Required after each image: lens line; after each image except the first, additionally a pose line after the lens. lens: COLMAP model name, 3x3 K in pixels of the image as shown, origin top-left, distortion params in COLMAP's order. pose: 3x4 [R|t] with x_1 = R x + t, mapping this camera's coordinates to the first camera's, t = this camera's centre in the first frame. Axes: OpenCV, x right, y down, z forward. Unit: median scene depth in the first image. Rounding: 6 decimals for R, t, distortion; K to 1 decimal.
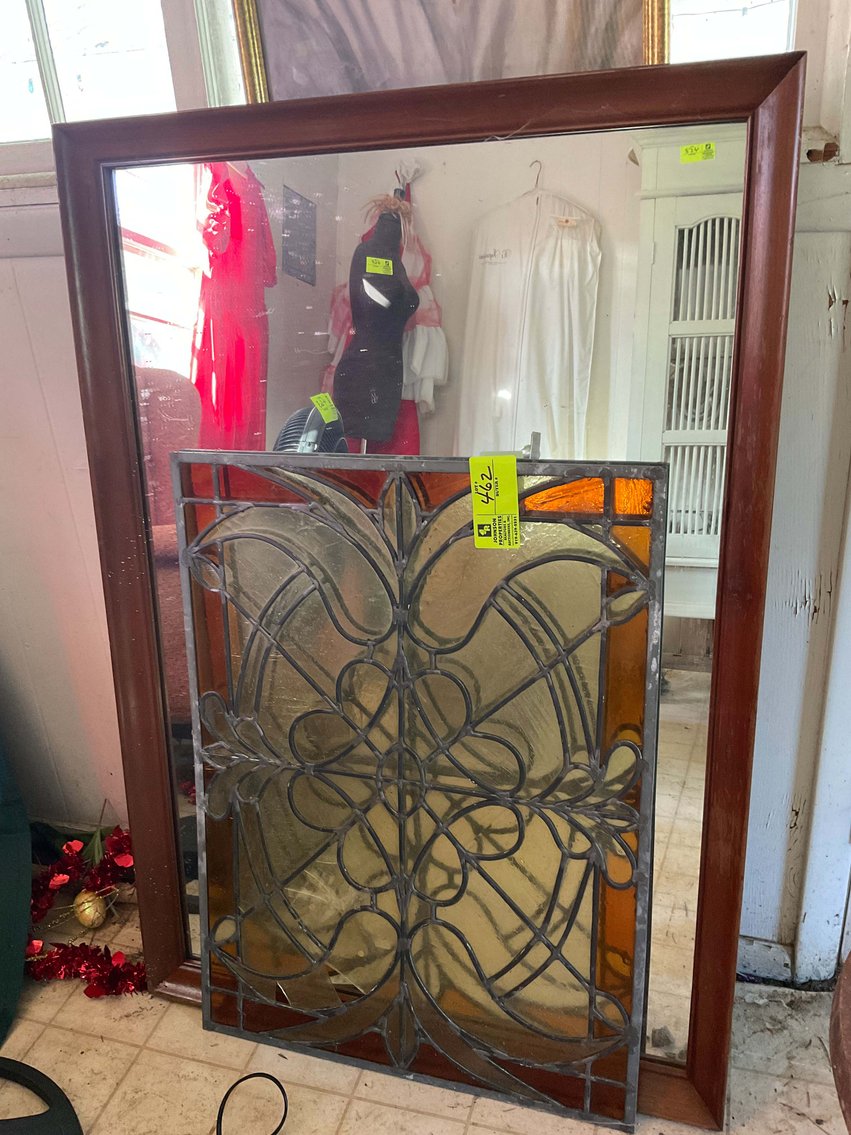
lens RADIAL K [[938.2, 0, 432.9], [0, 938.2, 573.7], [0, 0, 1]] dist [0.067051, -0.120070]
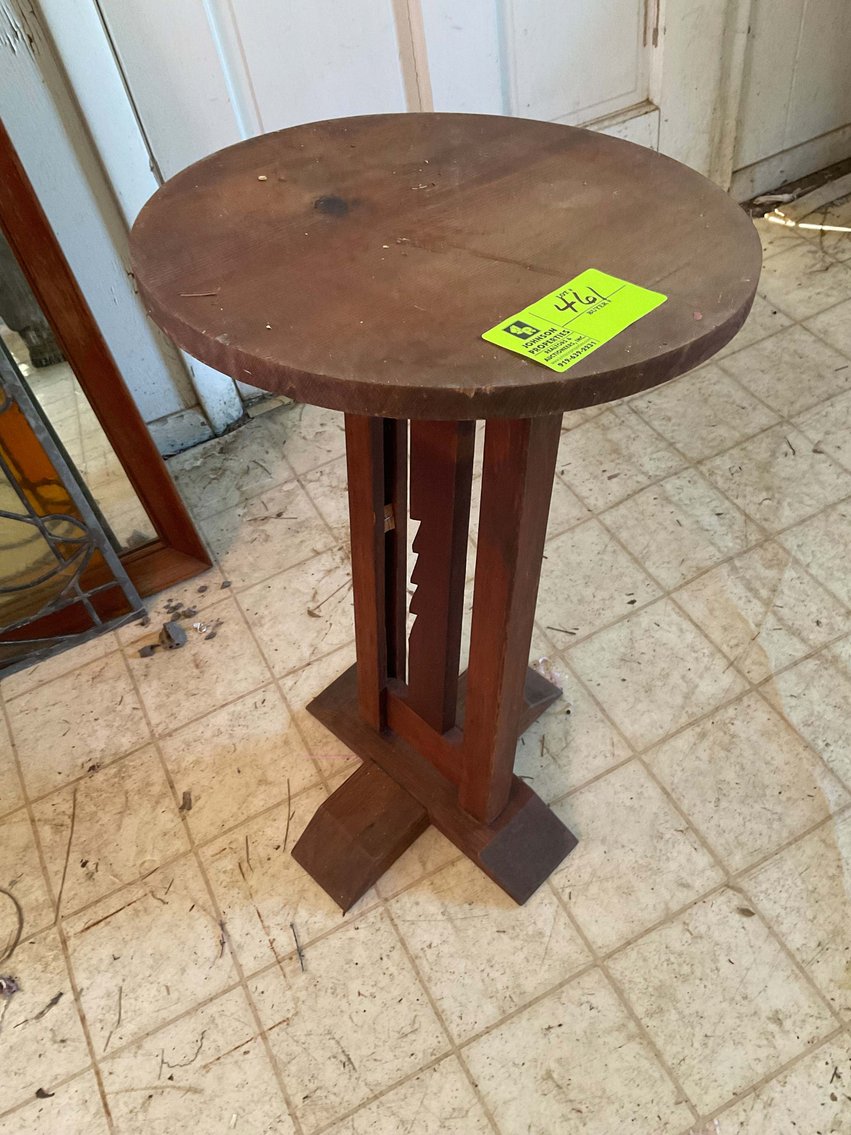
lens RADIAL K [[938.2, 0, 431.6], [0, 938.2, 568.5], [0, 0, 1]] dist [0.067051, -0.120070]
pose [[0.722790, -0.548549, 0.420319, 0.021858], [0.357534, 0.817318, 0.451841, 0.166648], [-0.591392, -0.176307, 0.786875, -0.027022]]
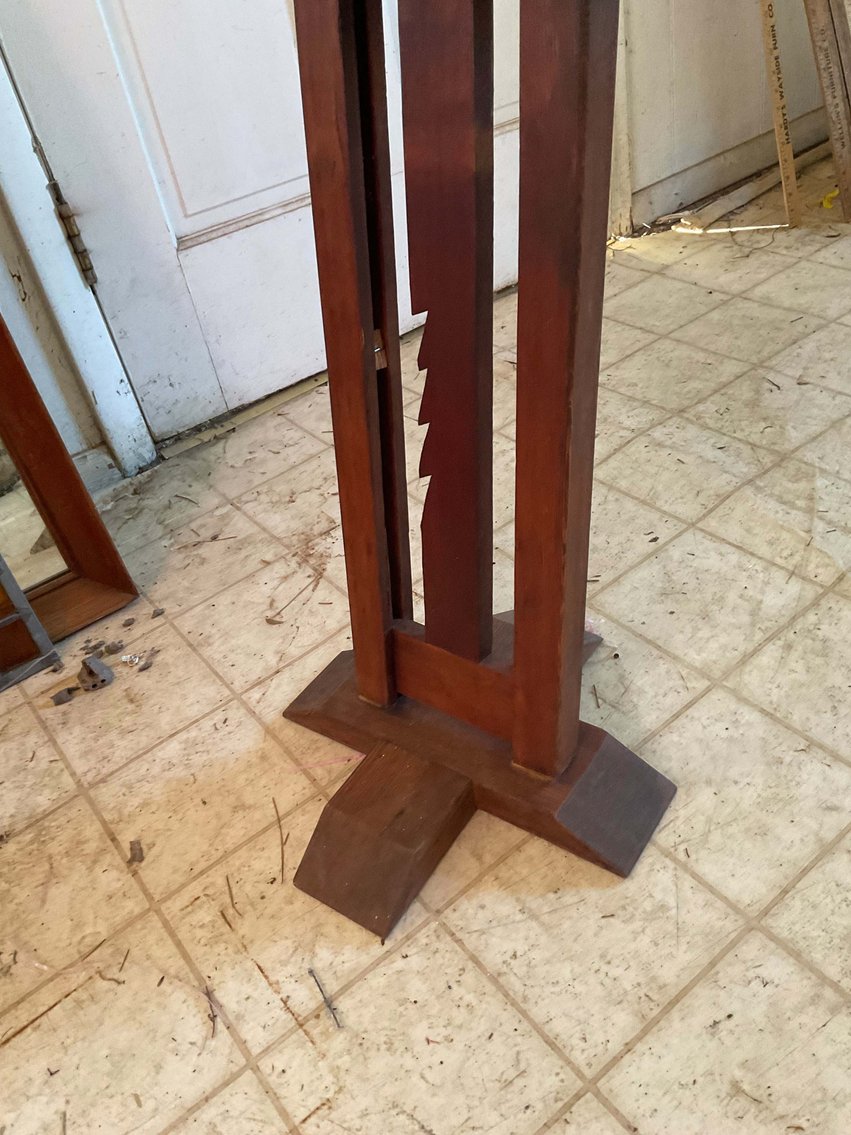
lens RADIAL K [[938.2, 0, 429.6], [0, 938.2, 569.3], [0, 0, 1]] dist [0.067051, -0.120070]
pose [[0.589375, -0.516221, 0.621412, -0.071770], [0.442677, 0.849813, 0.286104, 0.396907], [-0.675777, 0.106462, 0.729378, 0.137469]]
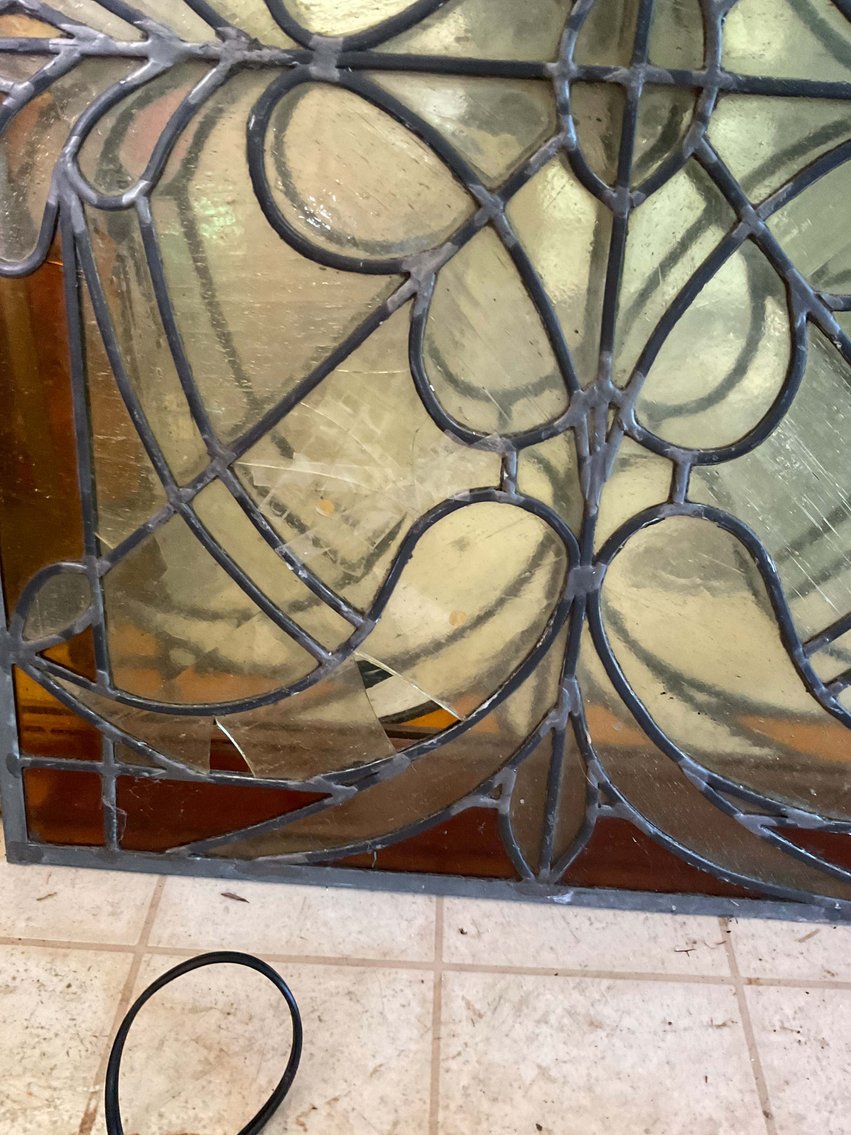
lens RADIAL K [[938.2, 0, 418.5], [0, 938.2, 557.2], [0, 0, 1]] dist [0.067051, -0.120070]
pose [[0.961904, -0.050536, 0.268675, -0.191634], [0.005231, 0.985989, 0.166728, 0.312279], [-0.273336, -0.158971, 0.948691, 0.644703]]
